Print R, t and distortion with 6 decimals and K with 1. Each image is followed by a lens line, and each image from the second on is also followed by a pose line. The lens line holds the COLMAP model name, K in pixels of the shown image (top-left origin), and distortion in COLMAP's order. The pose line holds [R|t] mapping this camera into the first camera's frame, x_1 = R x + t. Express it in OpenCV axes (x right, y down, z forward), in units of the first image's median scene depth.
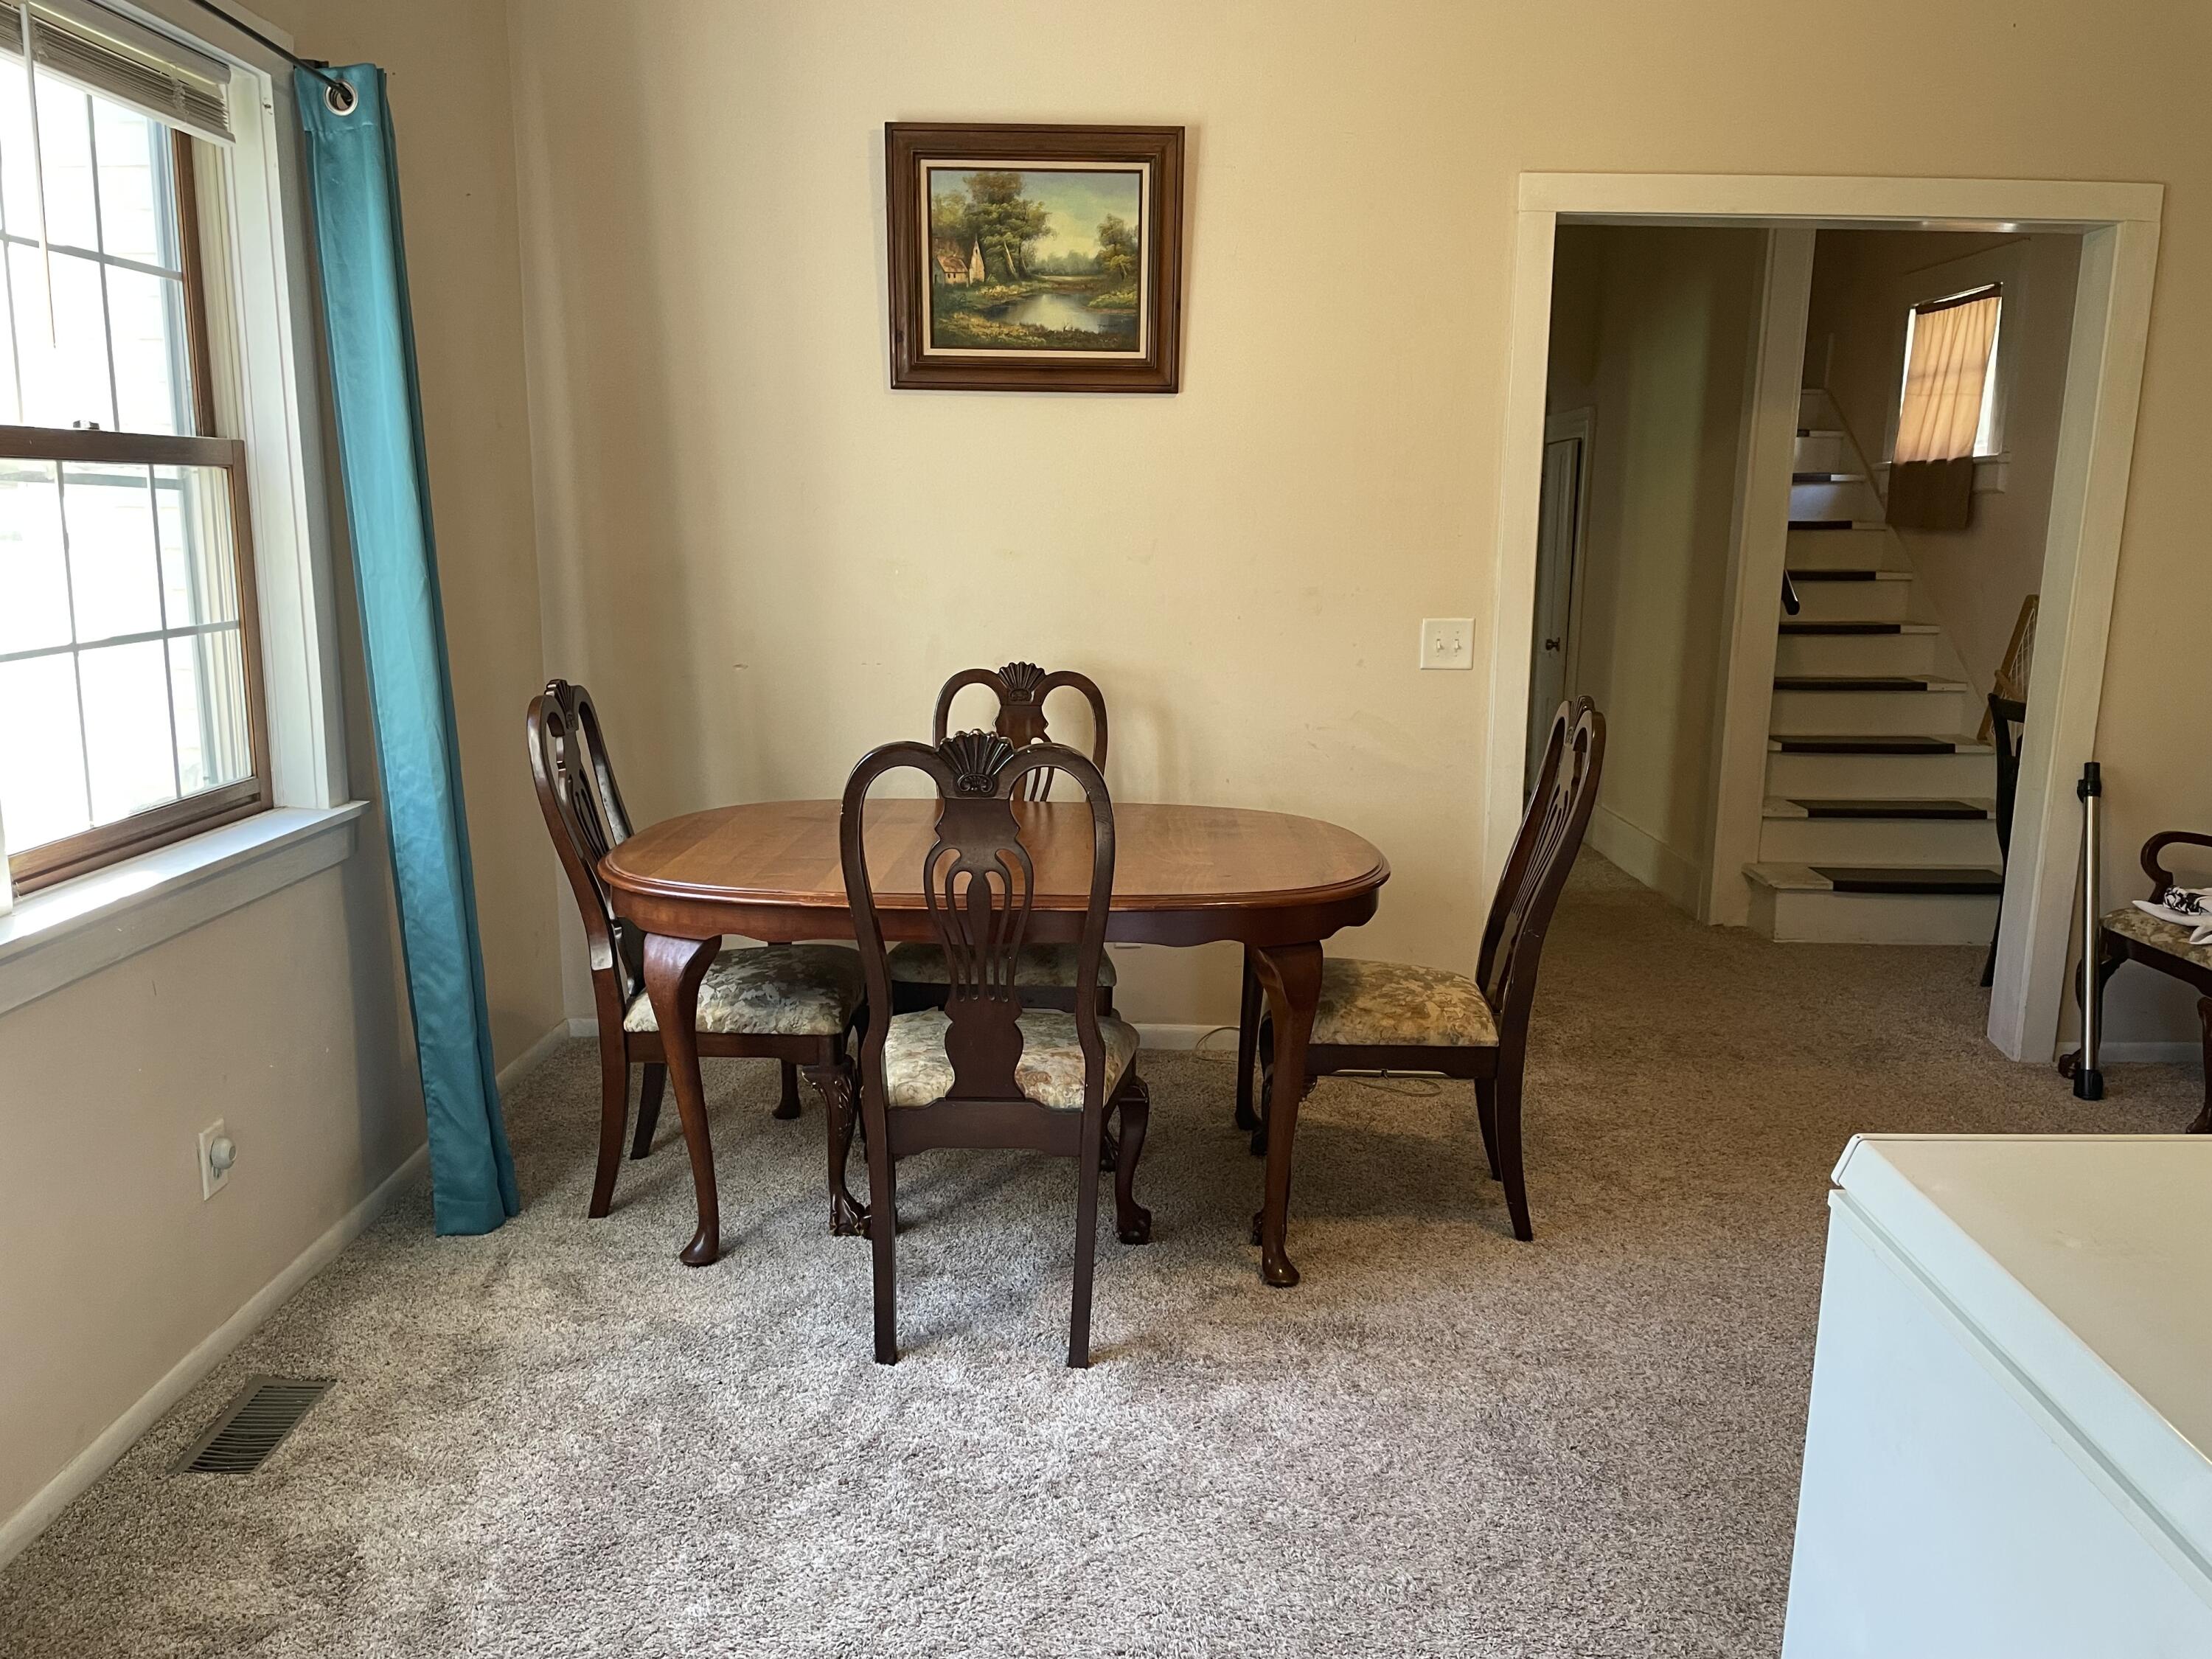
lens RADIAL K [[1679.4, 0, 1101.0], [0, 1679.4, 824.3], [0, 0, 1]] dist [0.080824, -0.090025]
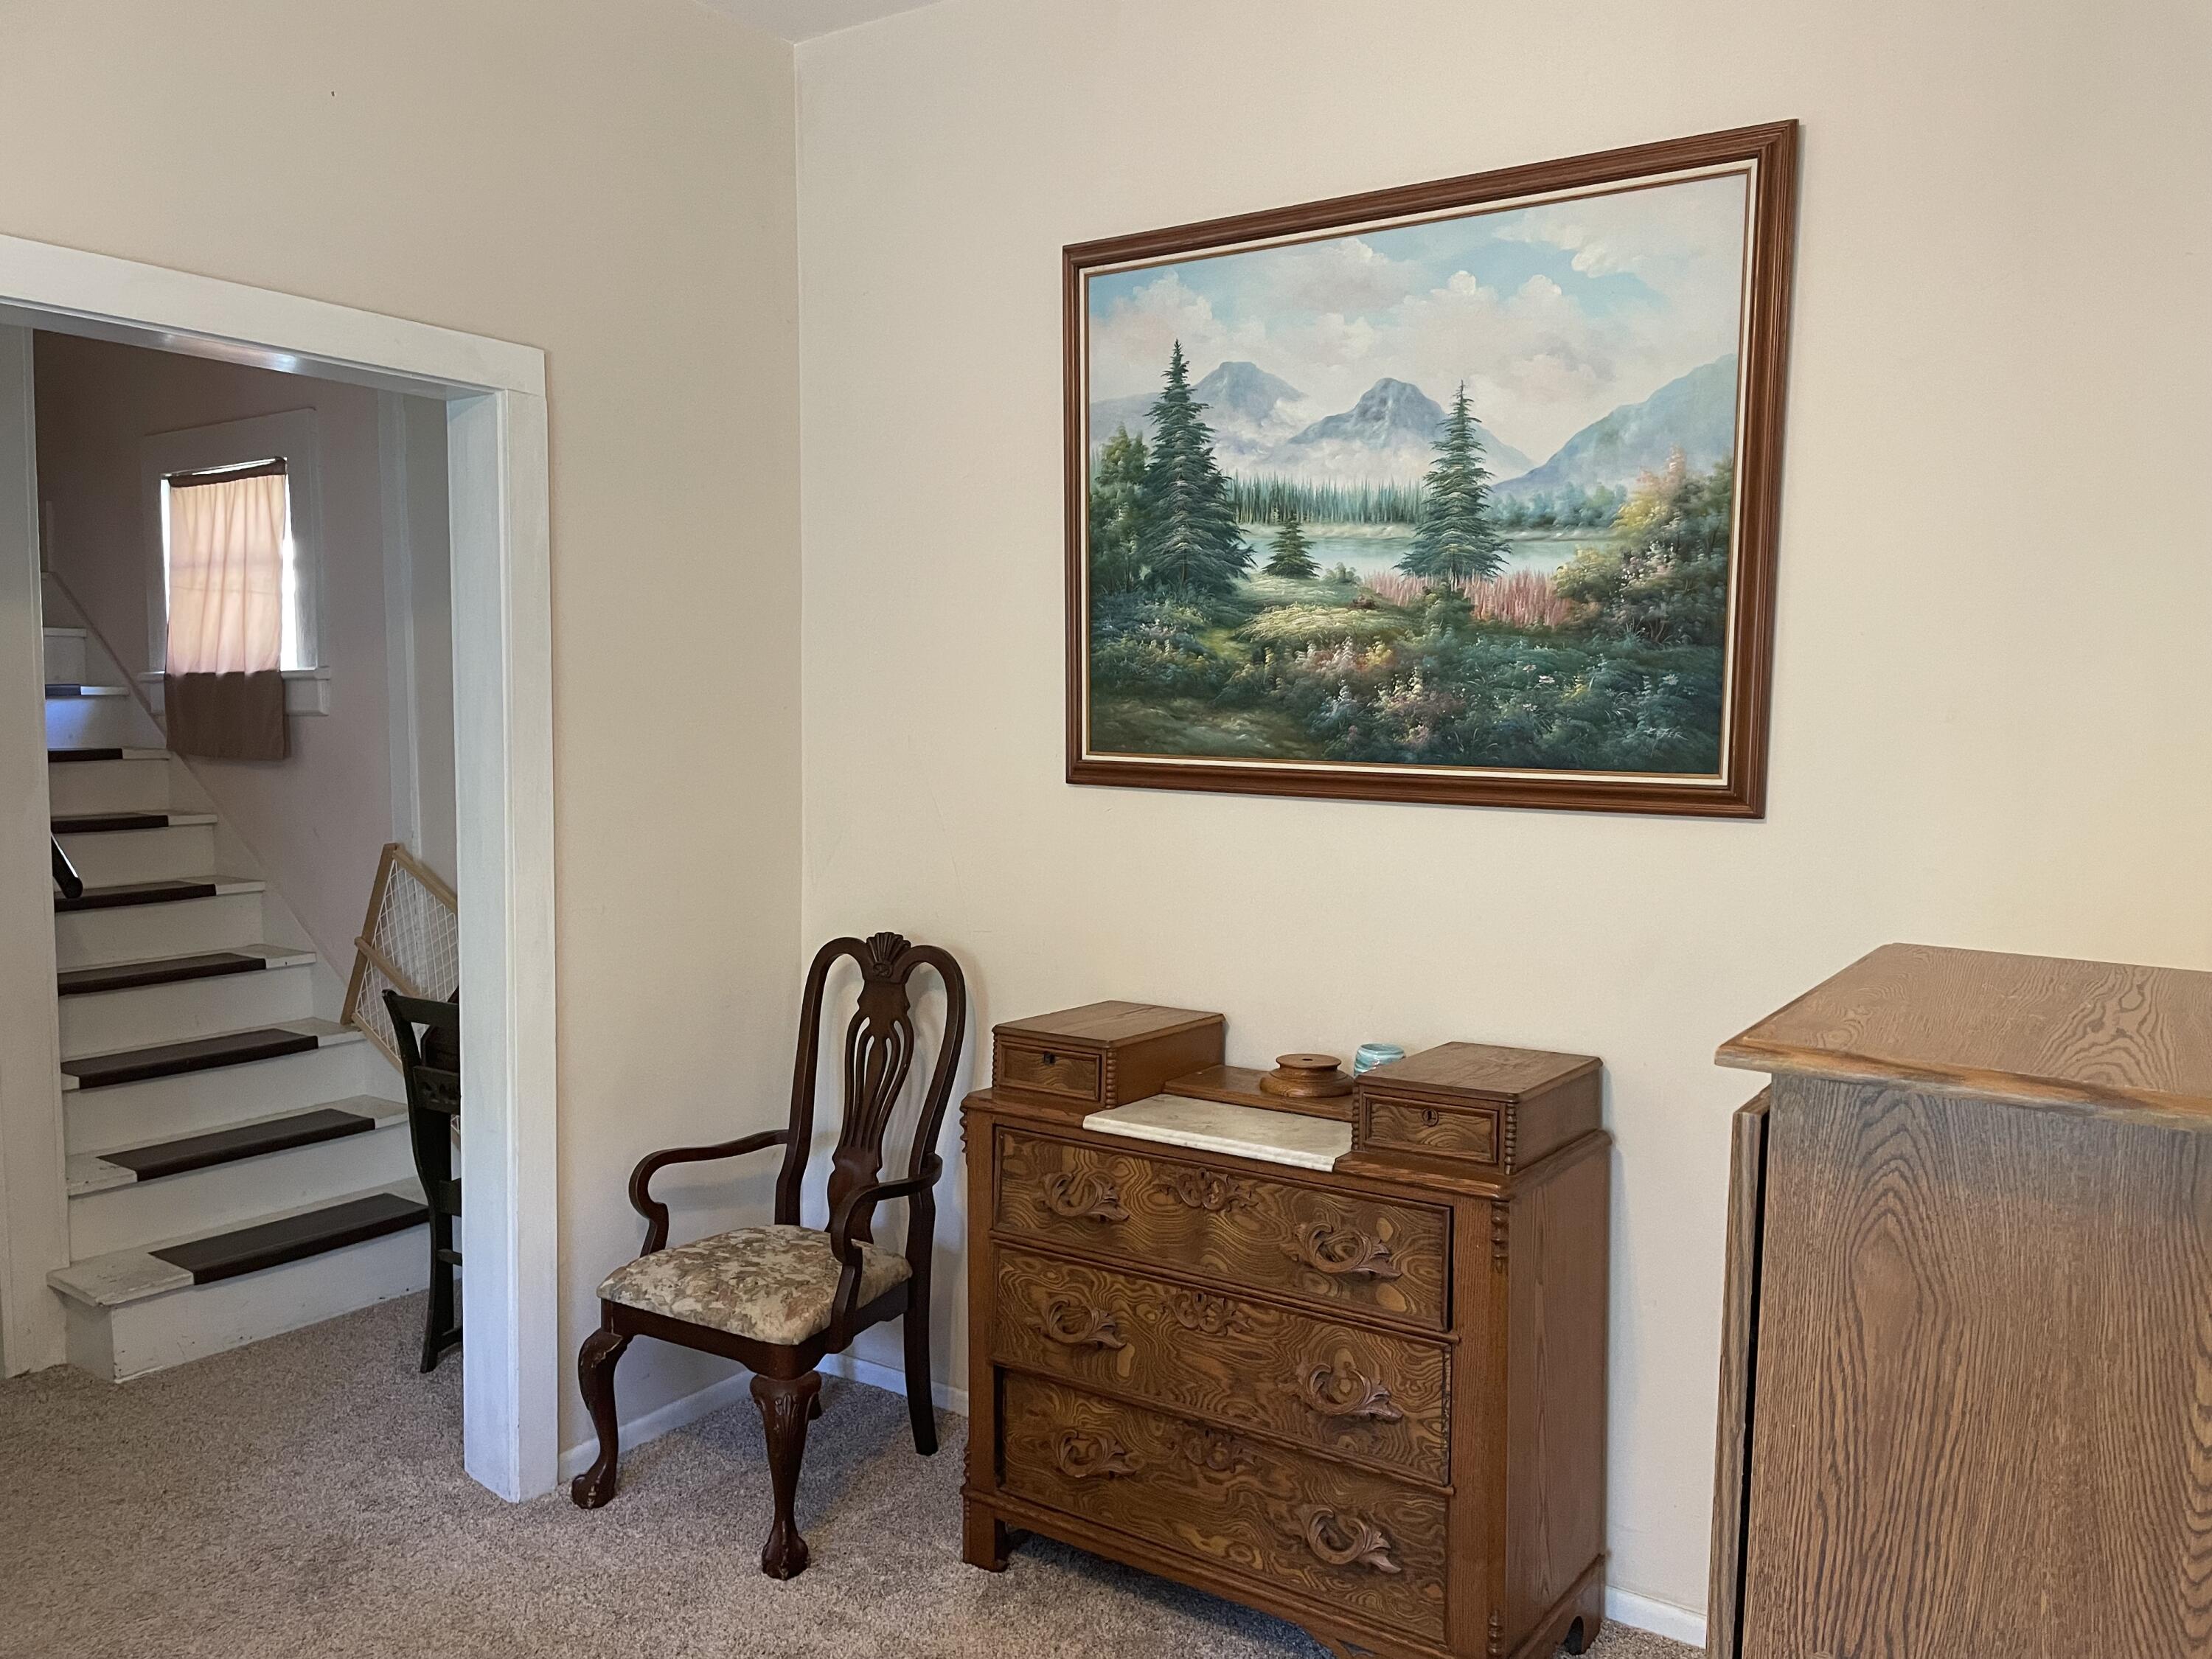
lens RADIAL K [[1679.4, 0, 1107.0], [0, 1679.4, 838.2], [0, 0, 1]] dist [0.080824, -0.090025]
pose [[0.568192, -0.074520, 0.819515, 0.075817], [0.153551, 0.988001, -0.016620, -0.066961], [-0.808443, 0.135281, 0.572817, 0.249198]]
